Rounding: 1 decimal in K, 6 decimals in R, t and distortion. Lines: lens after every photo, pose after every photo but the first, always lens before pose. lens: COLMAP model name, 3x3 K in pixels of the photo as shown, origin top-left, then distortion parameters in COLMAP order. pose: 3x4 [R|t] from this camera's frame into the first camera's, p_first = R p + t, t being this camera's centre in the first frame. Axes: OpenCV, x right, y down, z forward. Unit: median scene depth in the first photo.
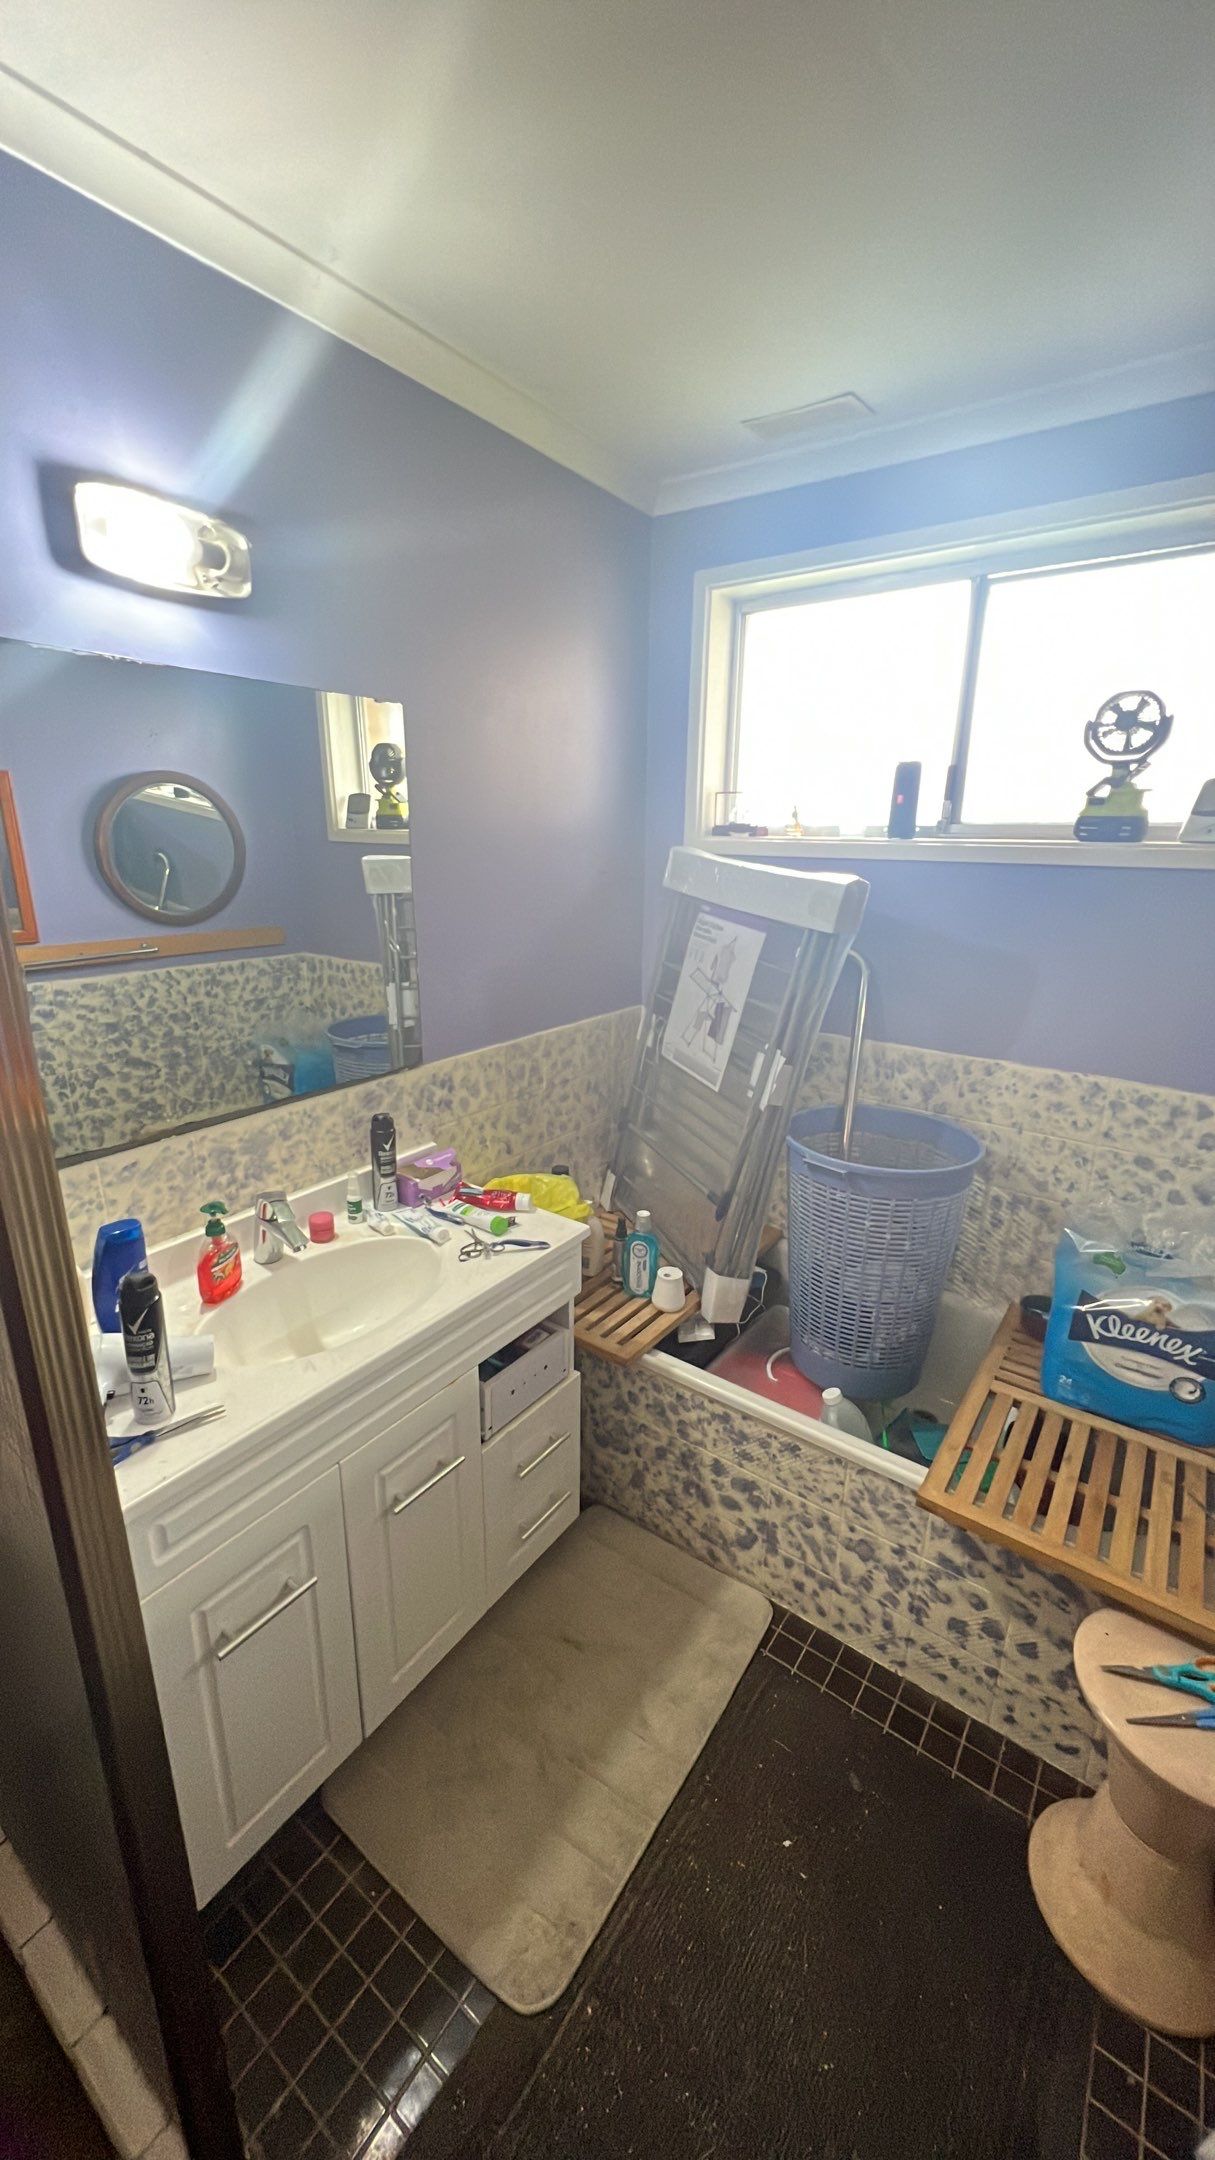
lens RADIAL K [[826.6, 0, 607.5], [0, 826.6, 1080.0], [0, 0, 1]] dist [-0.000562, -0.000049]
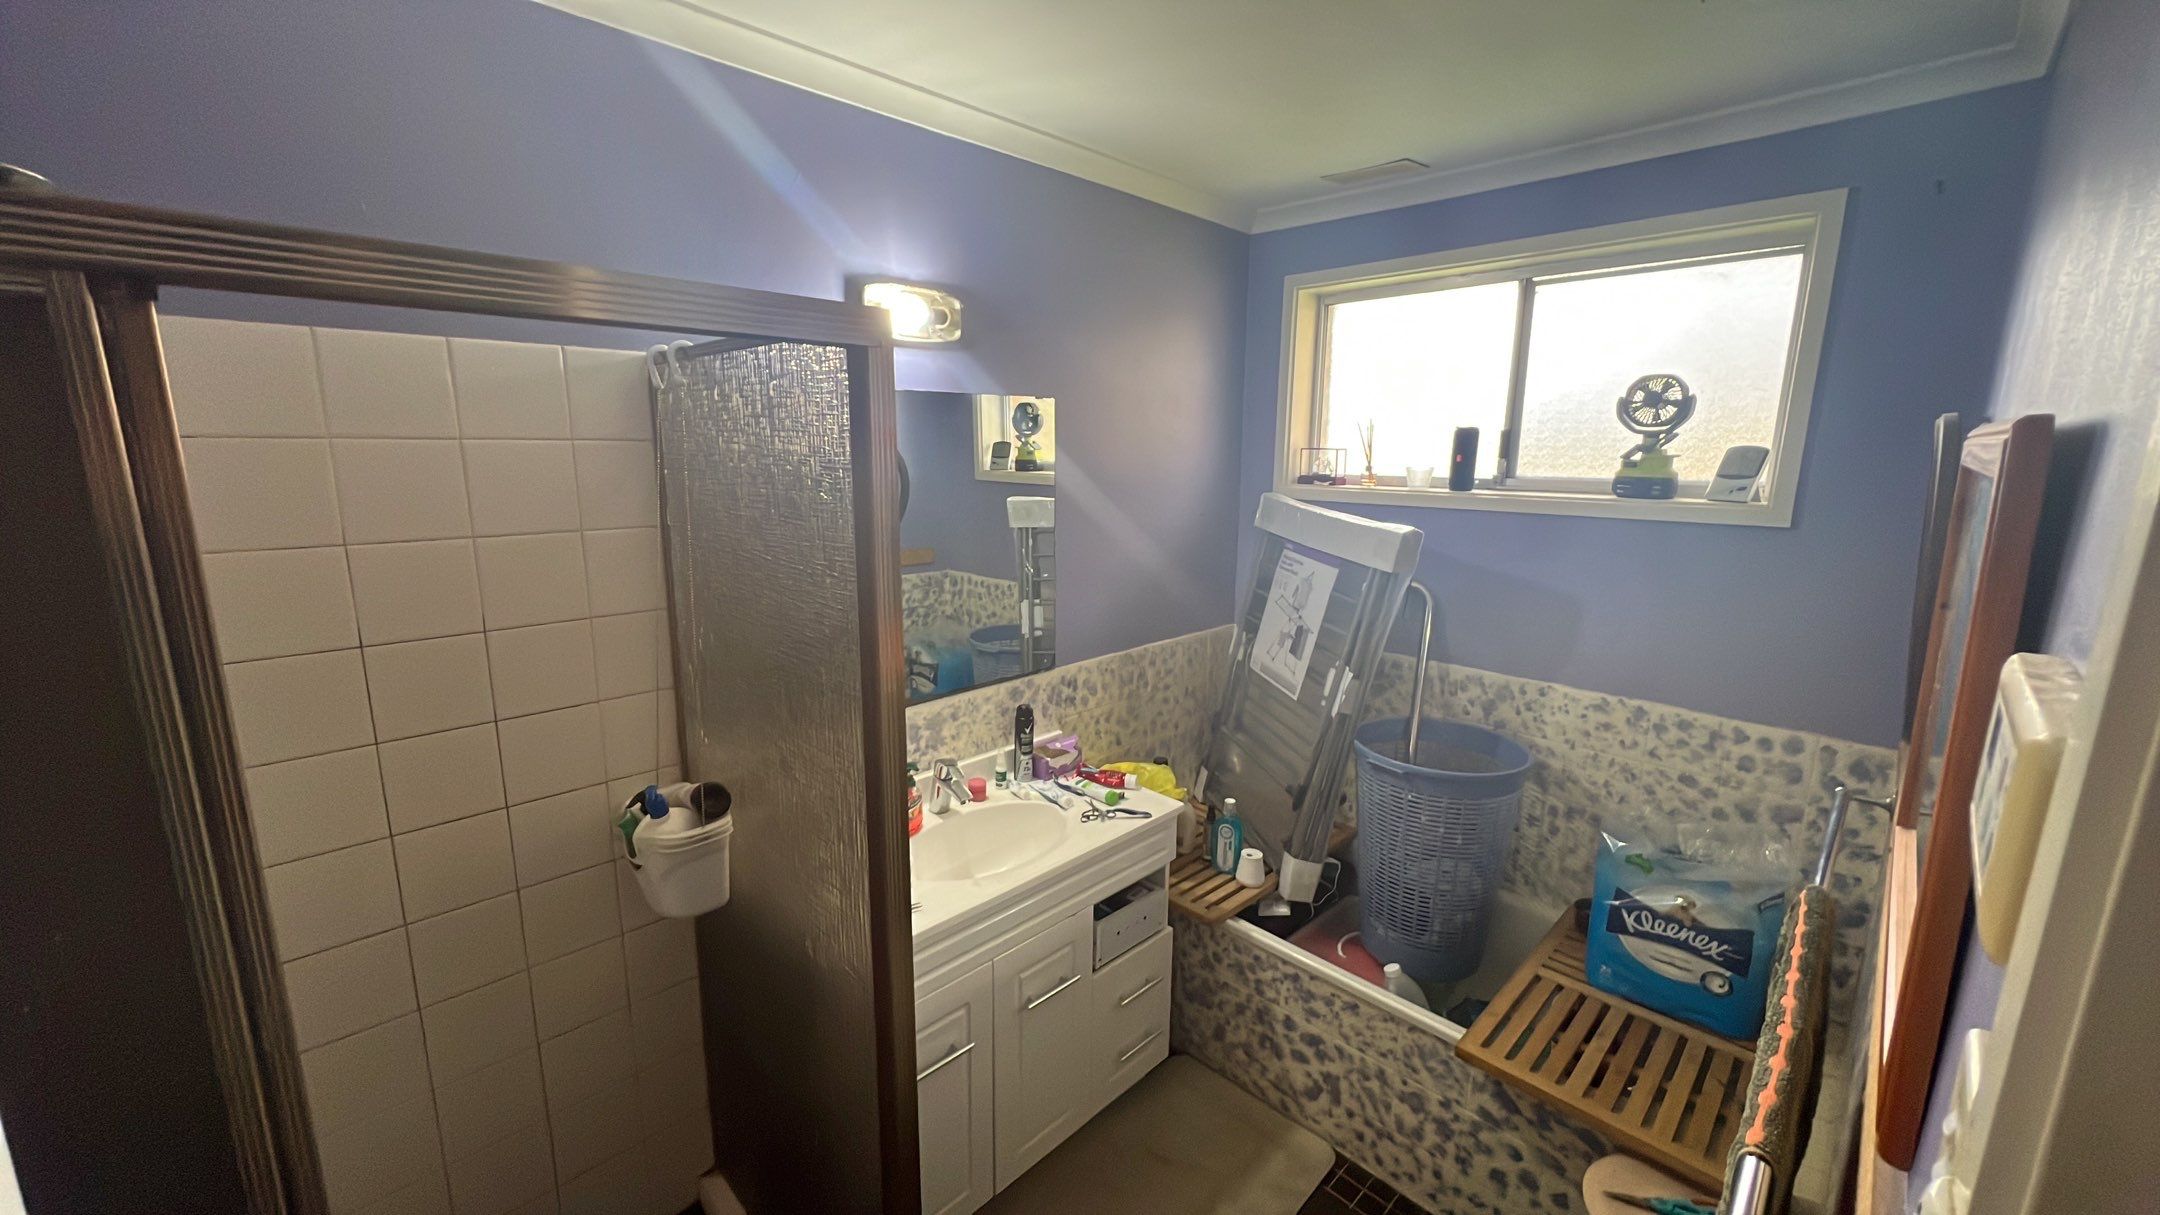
lens RADIAL K [[826.6, 0, 1073.1], [0, 826.6, 604.9], [0, 0, 1]] dist [-0.000562, -0.000049]
pose [[0.986485, 0.025337, -0.161883, 0.006331], [-0.041498, 0.994395, -0.097245, 0.007086], [0.158512, 0.102649, 0.982007, -0.244560]]
